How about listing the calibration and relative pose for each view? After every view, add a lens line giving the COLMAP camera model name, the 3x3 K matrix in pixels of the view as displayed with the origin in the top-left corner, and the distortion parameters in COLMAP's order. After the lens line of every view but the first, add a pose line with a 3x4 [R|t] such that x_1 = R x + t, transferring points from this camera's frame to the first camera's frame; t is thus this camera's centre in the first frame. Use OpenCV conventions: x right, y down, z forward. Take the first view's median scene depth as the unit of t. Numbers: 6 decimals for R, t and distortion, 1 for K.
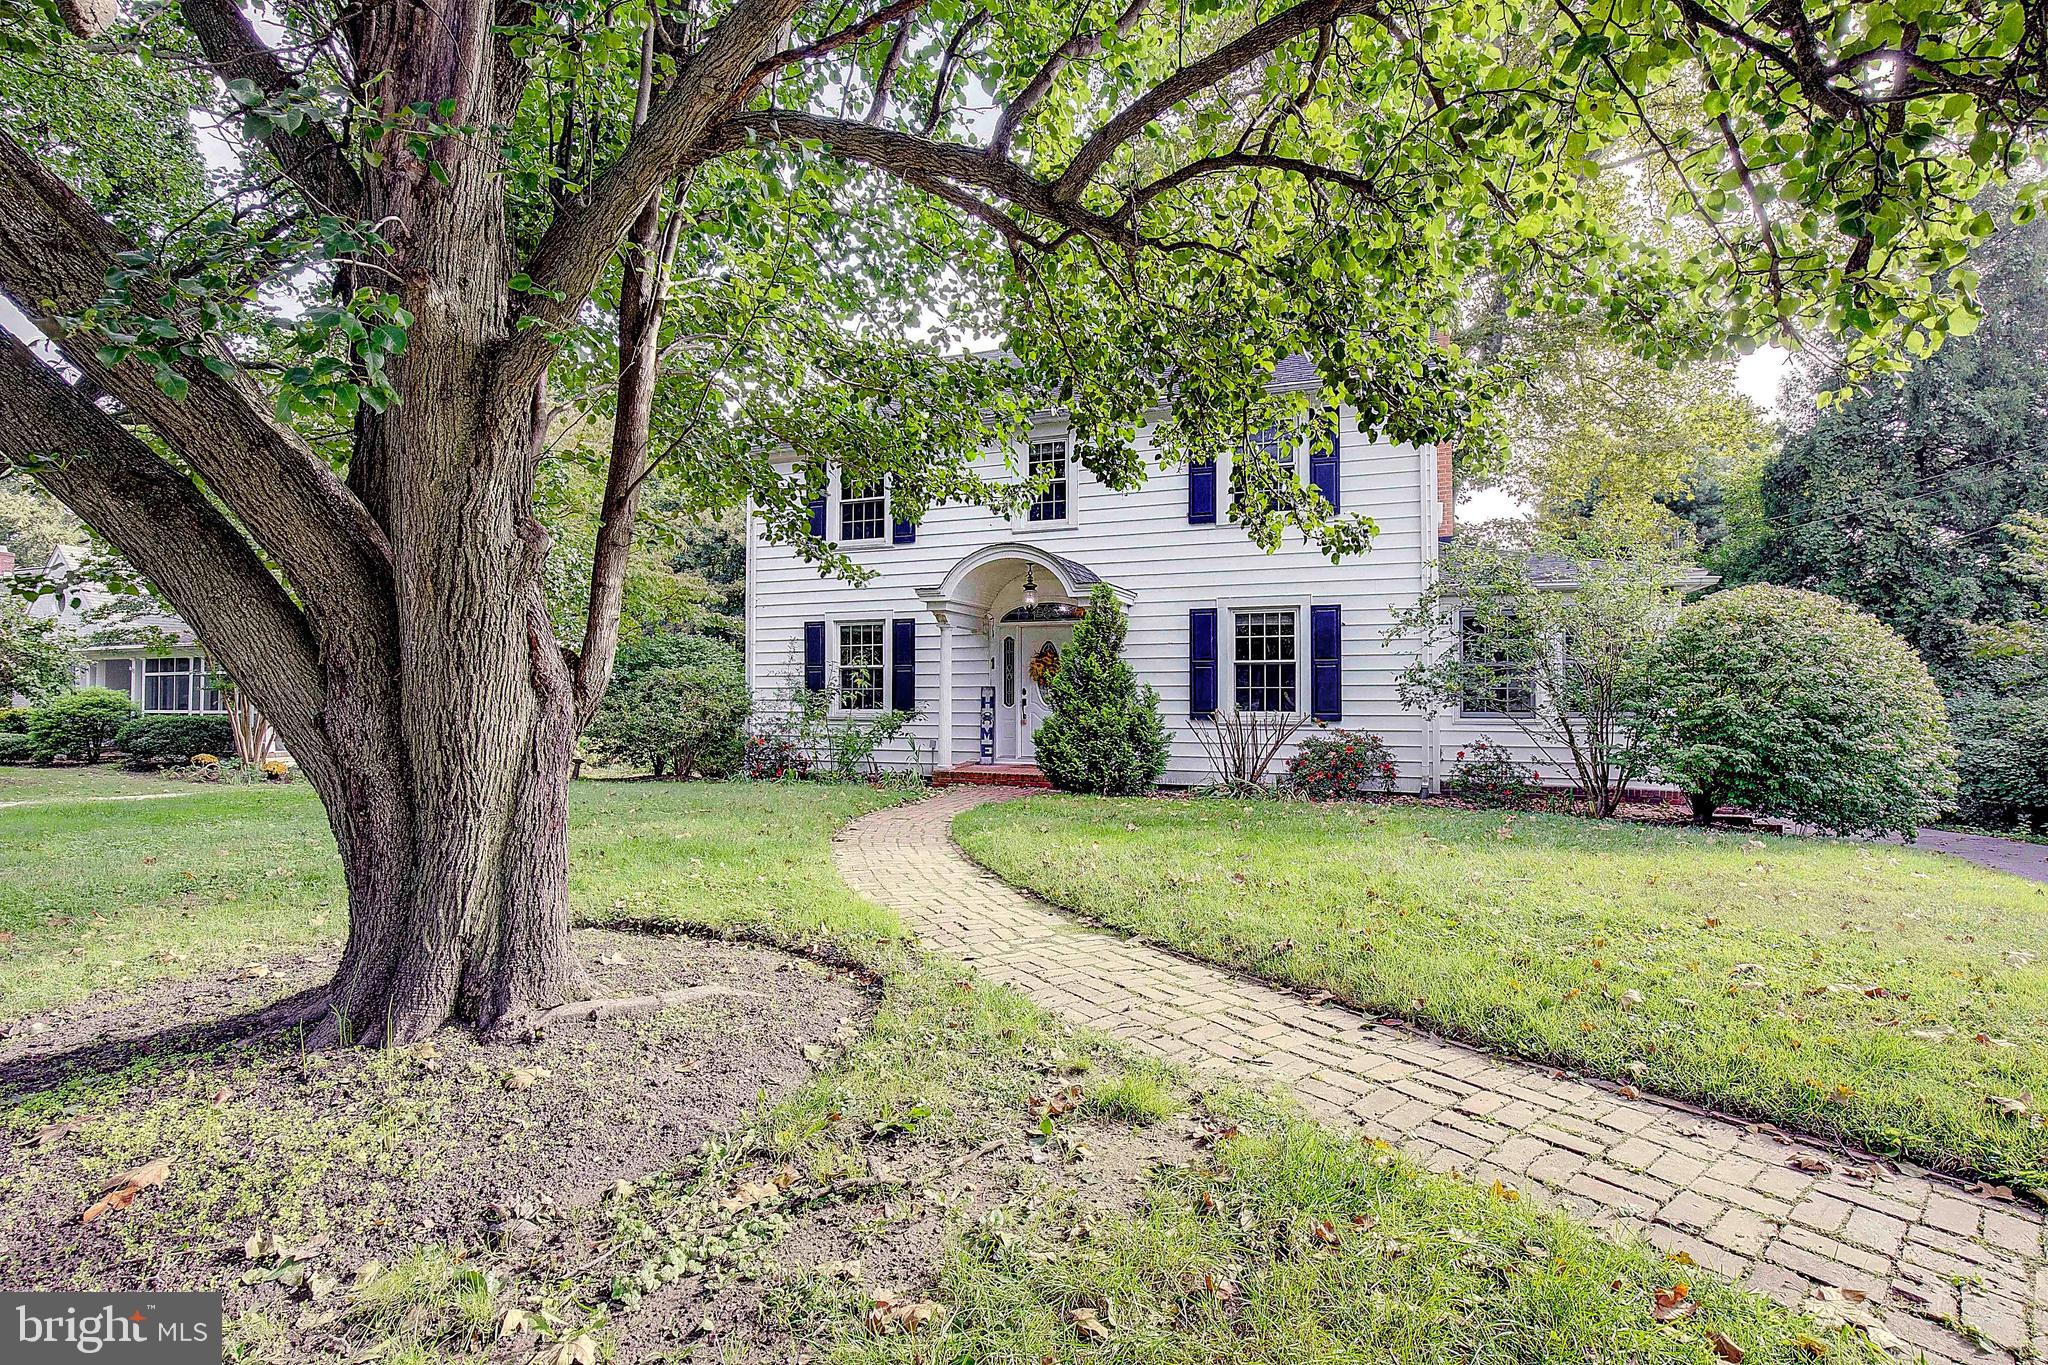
lens RADIAL K [[938.2, 0, 1010.2], [0, 938.2, 688.6], [0, 0, 1]] dist [-0.038929, 0.000167]
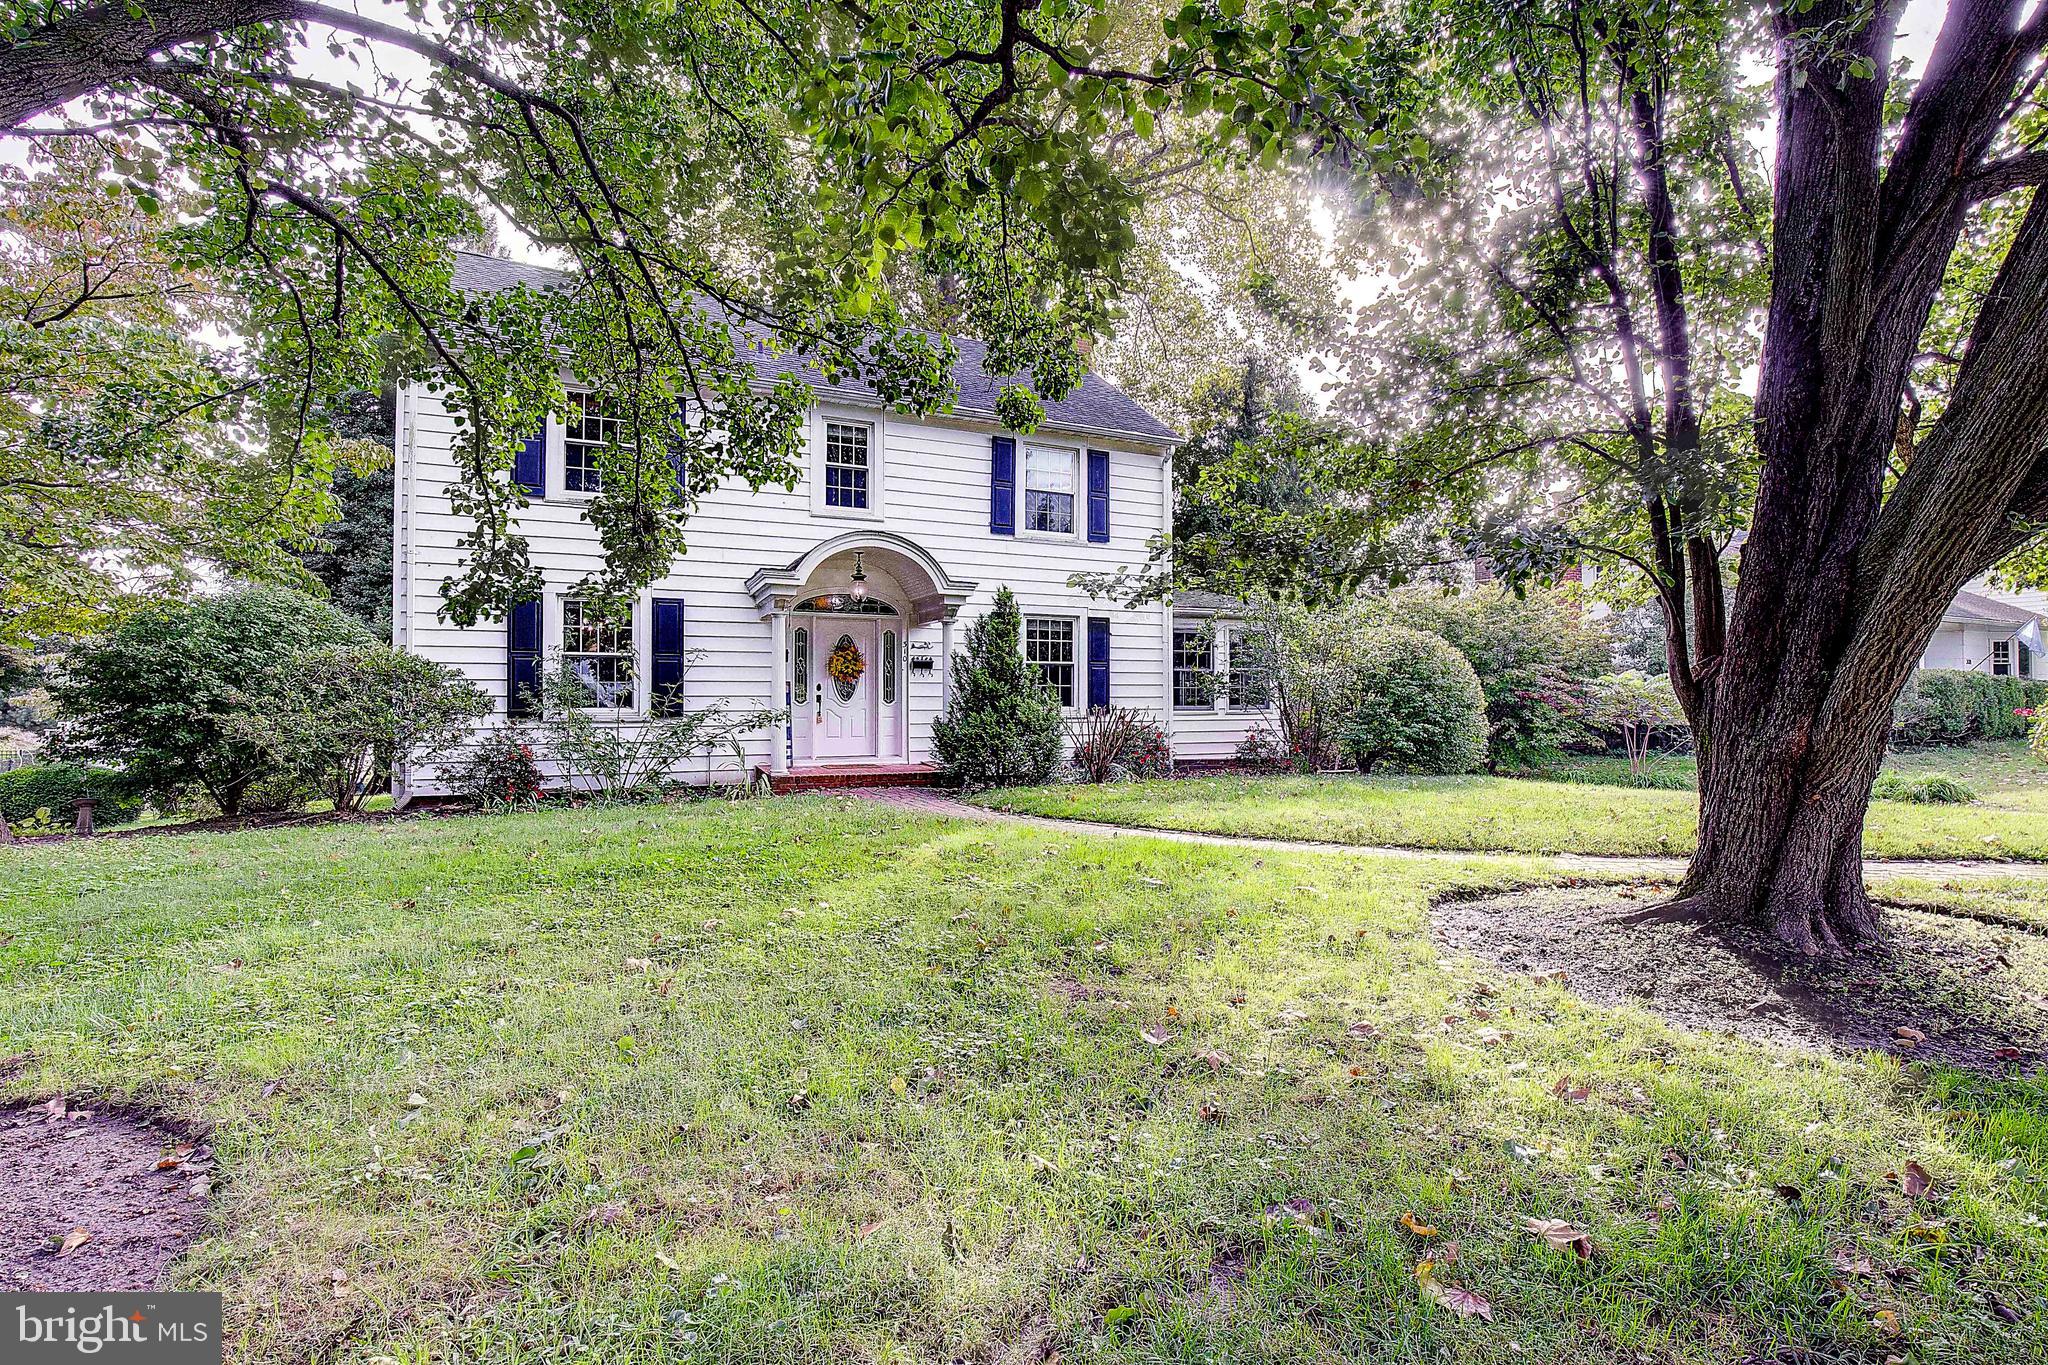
lens RADIAL K [[938.2, 0, 1034.5], [0, 938.2, 691.4], [0, 0, 1]] dist [-0.038929, 0.000167]
pose [[0.671682, 0.001737, 0.740838, -0.590446], [-0.008123, 0.999954, 0.005021, 0.000802], [-0.740795, -0.009390, 0.671665, 0.244160]]
